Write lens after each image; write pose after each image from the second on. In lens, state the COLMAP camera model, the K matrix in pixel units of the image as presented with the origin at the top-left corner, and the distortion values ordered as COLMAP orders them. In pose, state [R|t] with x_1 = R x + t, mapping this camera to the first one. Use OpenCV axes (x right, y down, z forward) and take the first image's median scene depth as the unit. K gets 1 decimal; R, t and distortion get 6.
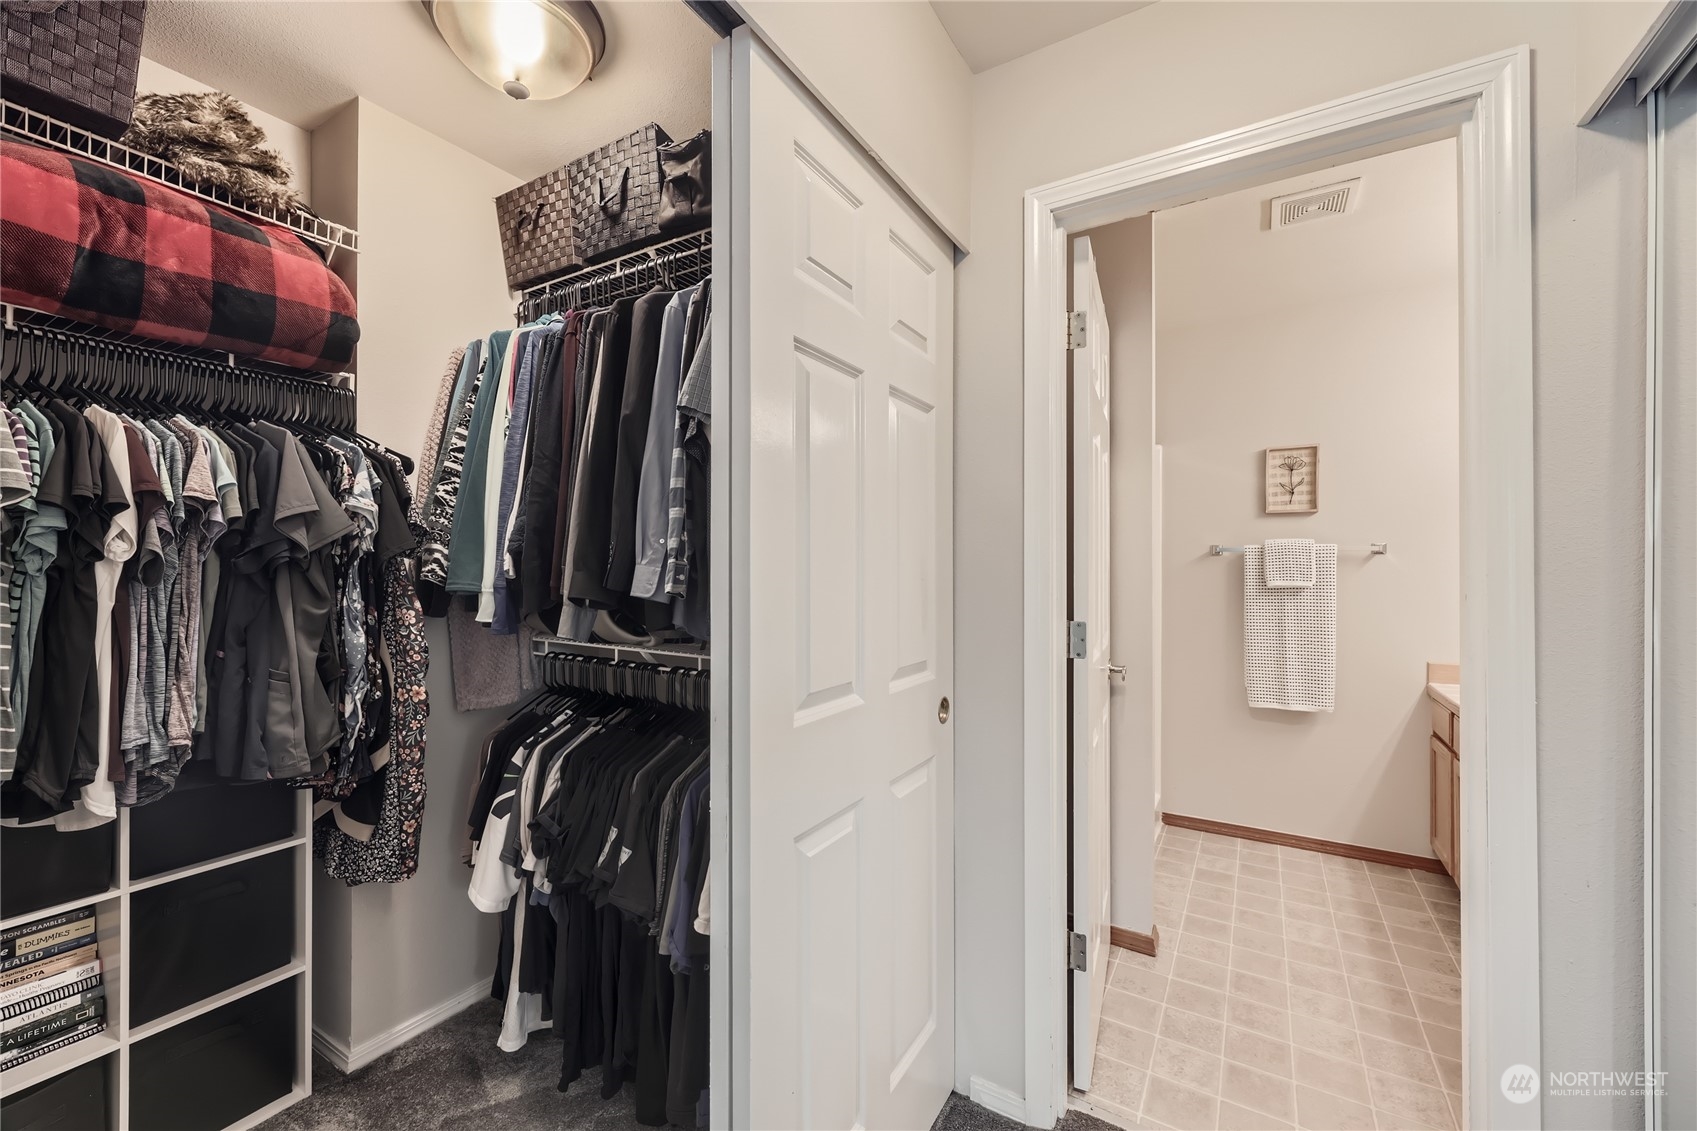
lens RADIAL K [[685.8, 0, 850.5], [0, 685.8, 569.2], [0, 0, 1]] dist [0.004352, 0.000227]
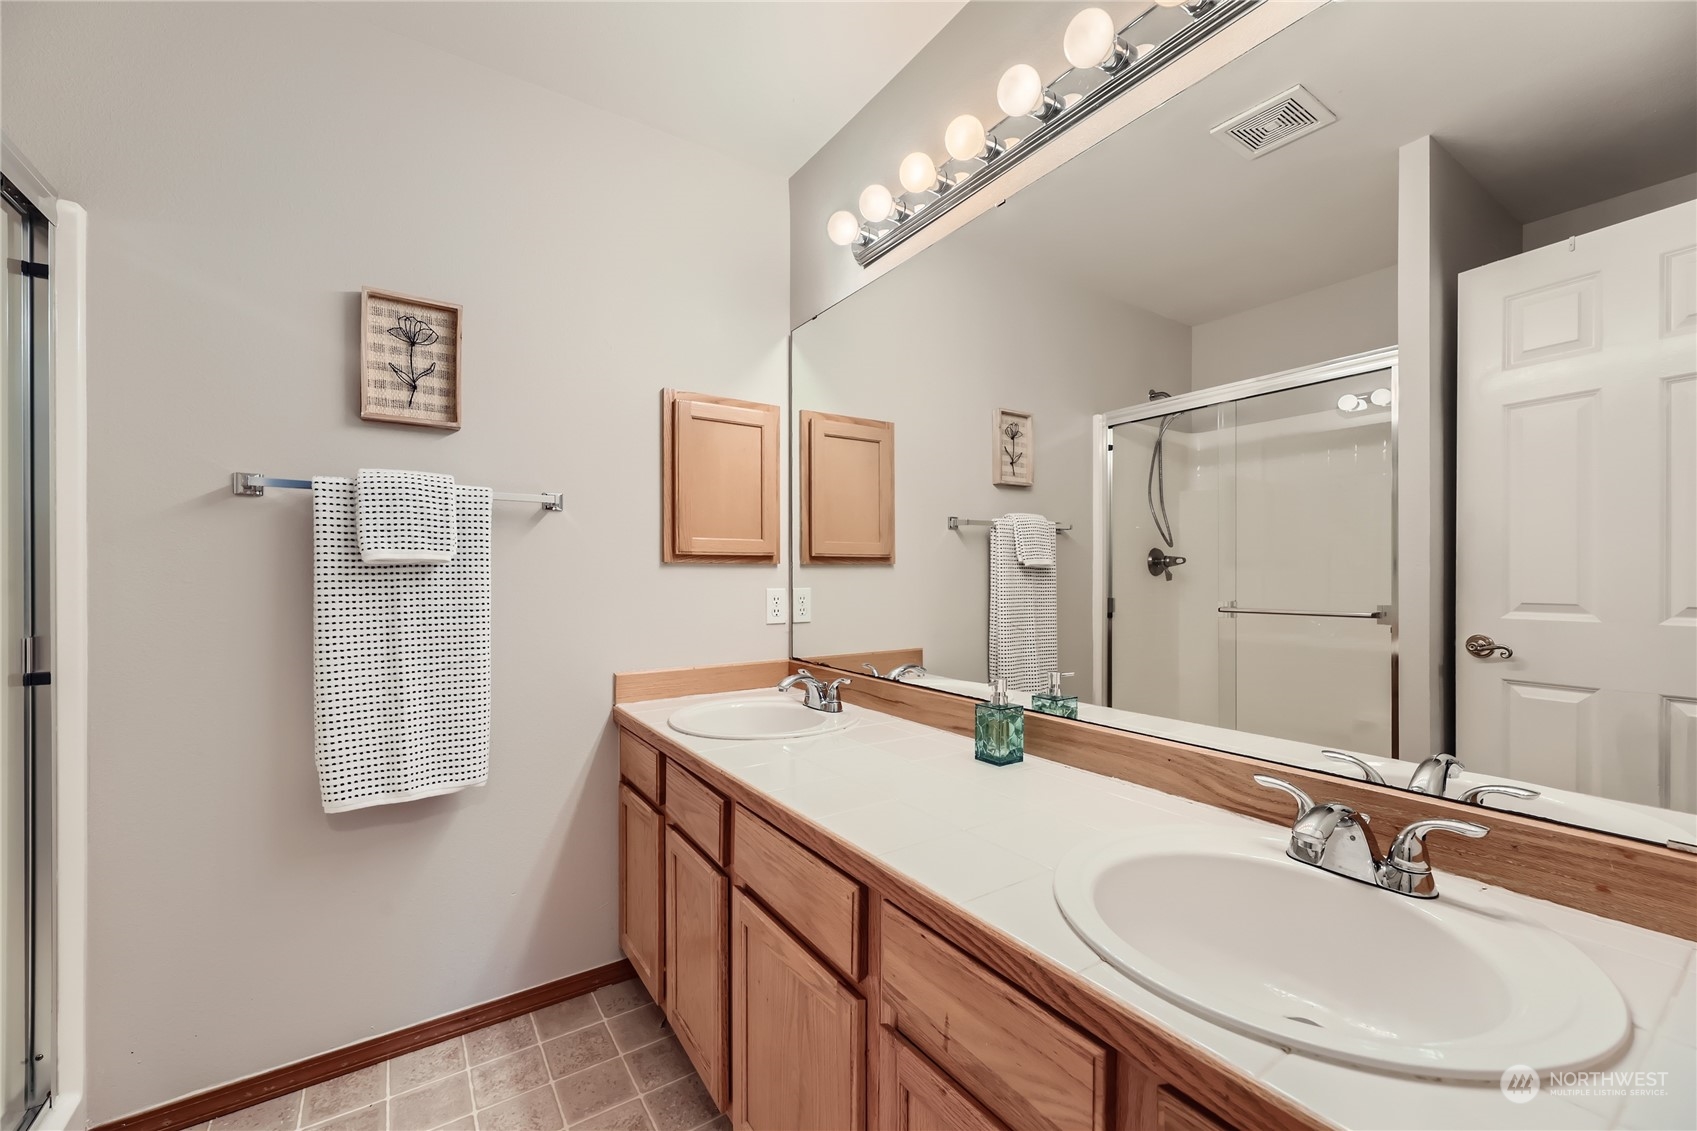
lens RADIAL K [[685.8, 0, 853.3], [0, 685.8, 571.7], [0, 0, 1]] dist [0.004352, 0.000227]
pose [[0.428904, -0.006571, 0.903326, 0.311257], [-0.001457, 0.999967, 0.007966, 0.027685], [-0.903349, -0.004733, 0.428881, 0.469318]]
